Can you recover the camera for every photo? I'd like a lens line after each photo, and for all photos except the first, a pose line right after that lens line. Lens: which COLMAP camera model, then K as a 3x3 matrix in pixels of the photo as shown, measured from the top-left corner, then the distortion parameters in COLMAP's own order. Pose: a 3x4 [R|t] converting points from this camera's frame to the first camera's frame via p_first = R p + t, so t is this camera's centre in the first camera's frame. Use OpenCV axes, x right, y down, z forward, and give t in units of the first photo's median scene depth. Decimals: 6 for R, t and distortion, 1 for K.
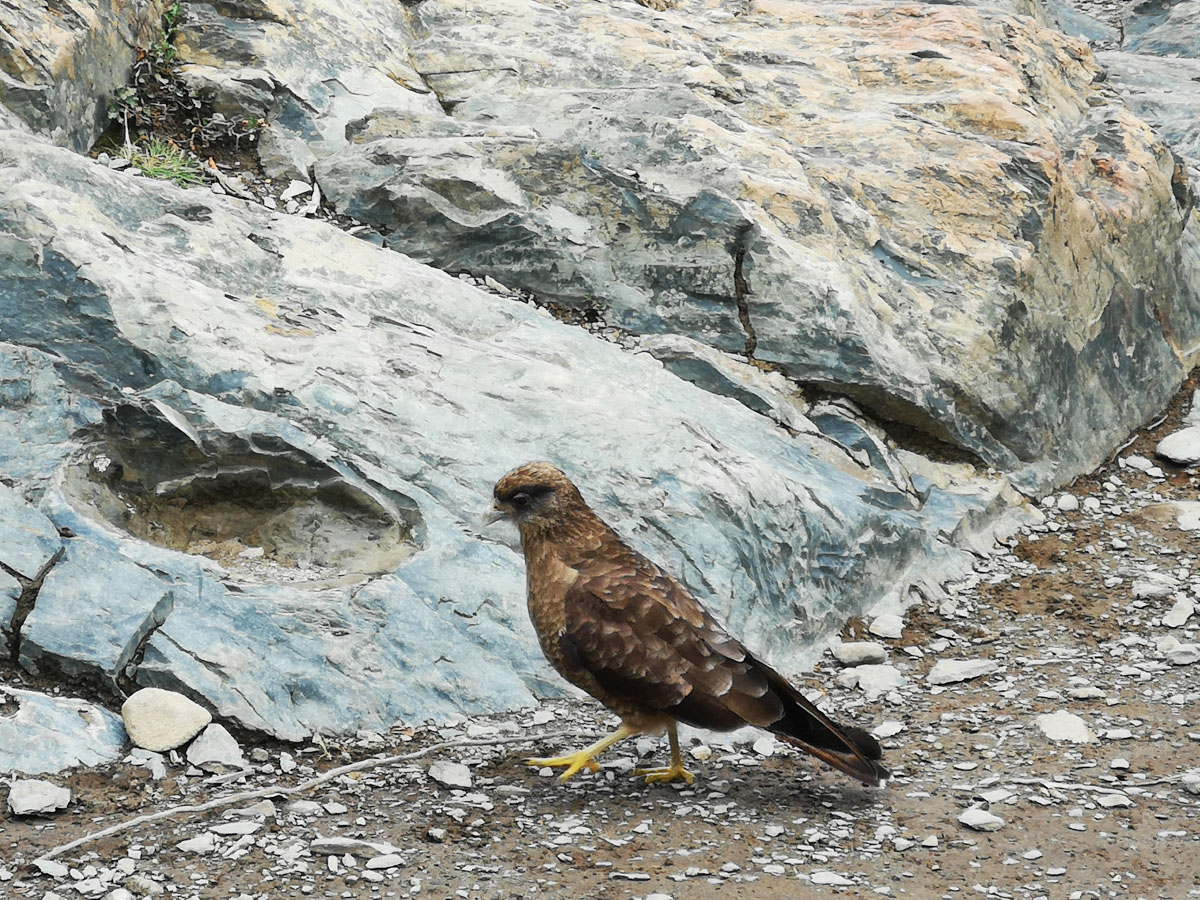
lens RADIAL K [[4977.2, 0, 657.0], [0, 4977.2, 443.7], [0, 0, 1]] dist [0.643978, 0.000000]
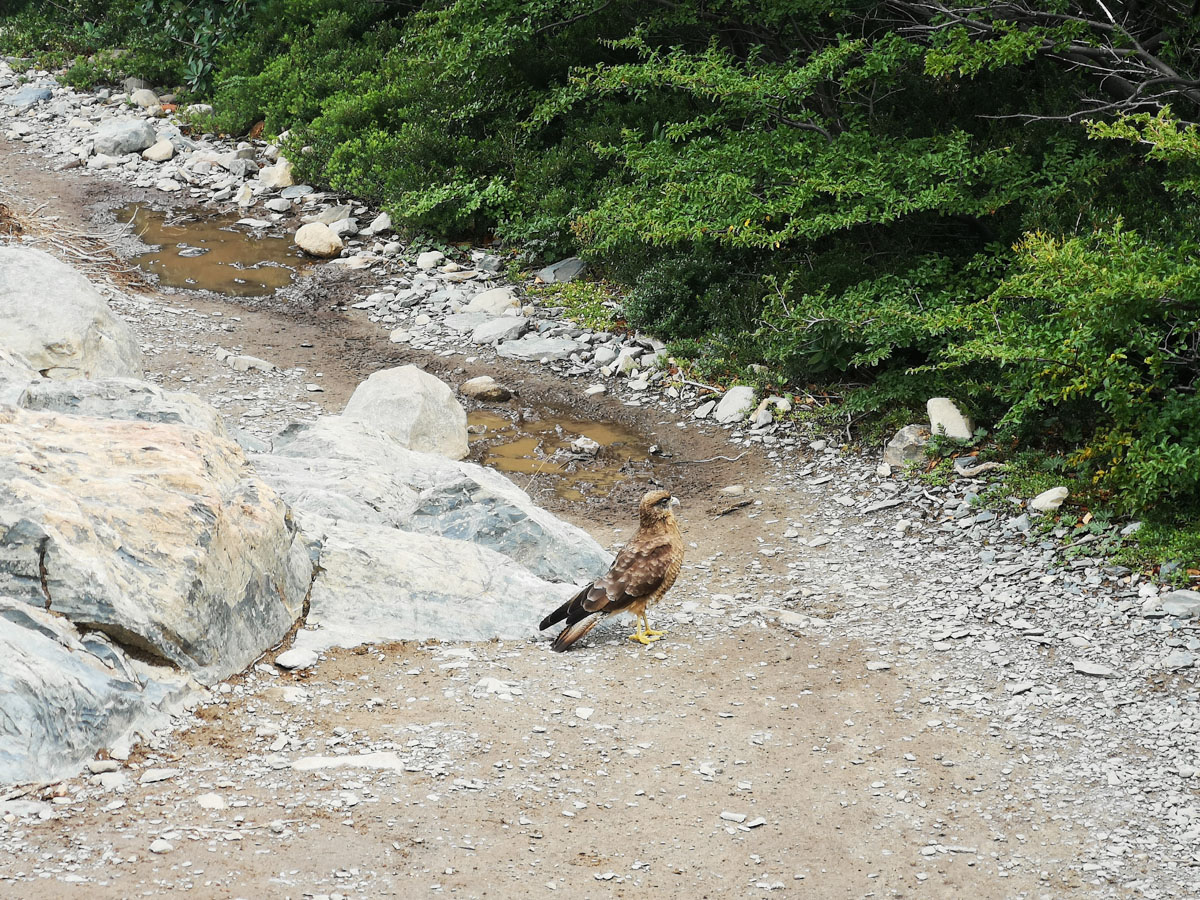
lens RADIAL K [[2941.5, 0, 653.5], [0, 2941.5, 474.8], [0, 0, 1]] dist [0.264797, 0.000000]
pose [[0.980815, 0.008682, 0.194749, 0.023759], [0.007190, 0.996717, -0.080646, 0.023397], [-0.194810, 0.080499, 0.977532, -0.120787]]
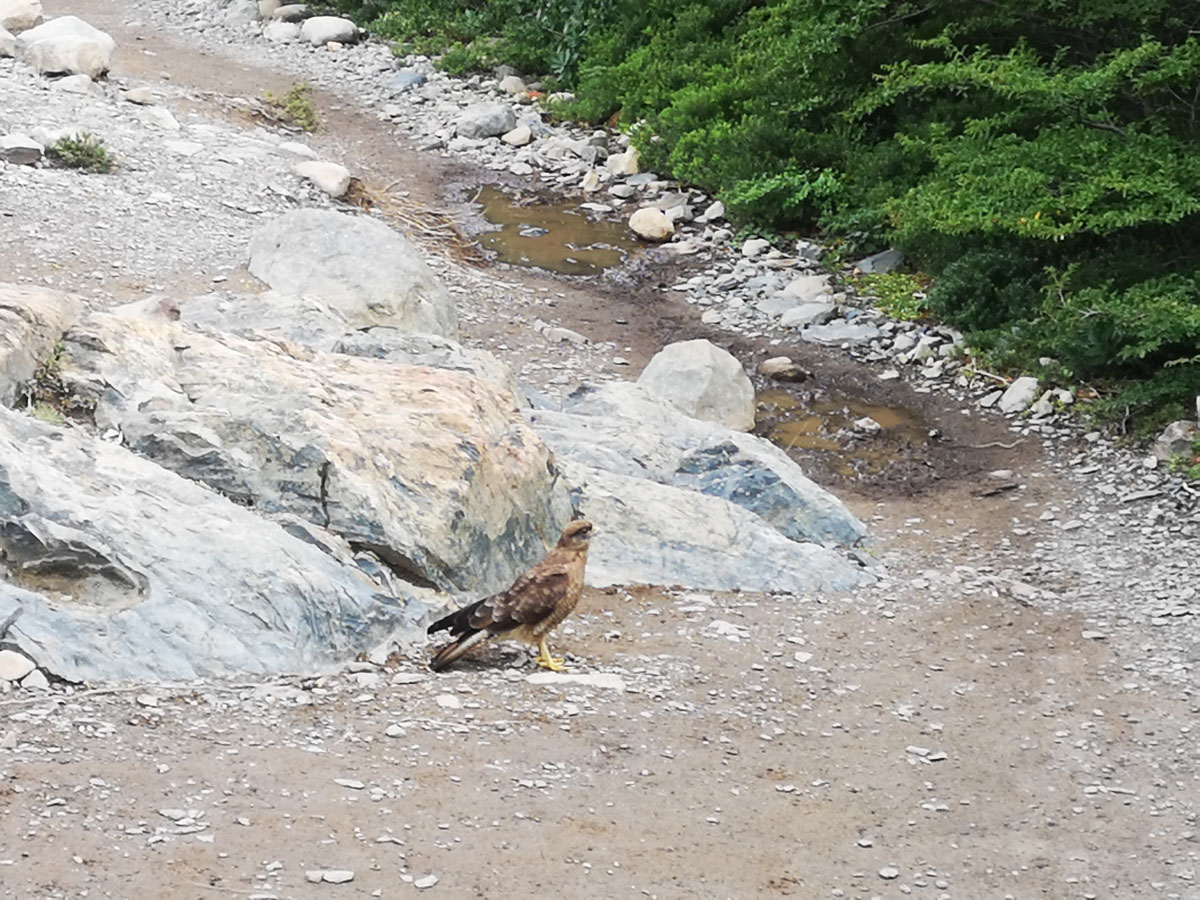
lens RADIAL K [[3206.7, 0, 604.0], [0, 3206.7, 438.3], [0, 0, 1]] dist [0.183728, 0.000000]
pose [[0.996962, 0.068543, 0.037008, 0.081418], [-0.064551, 0.992892, -0.099993, 0.070903], [-0.043599, 0.097300, 0.994300, -0.317930]]
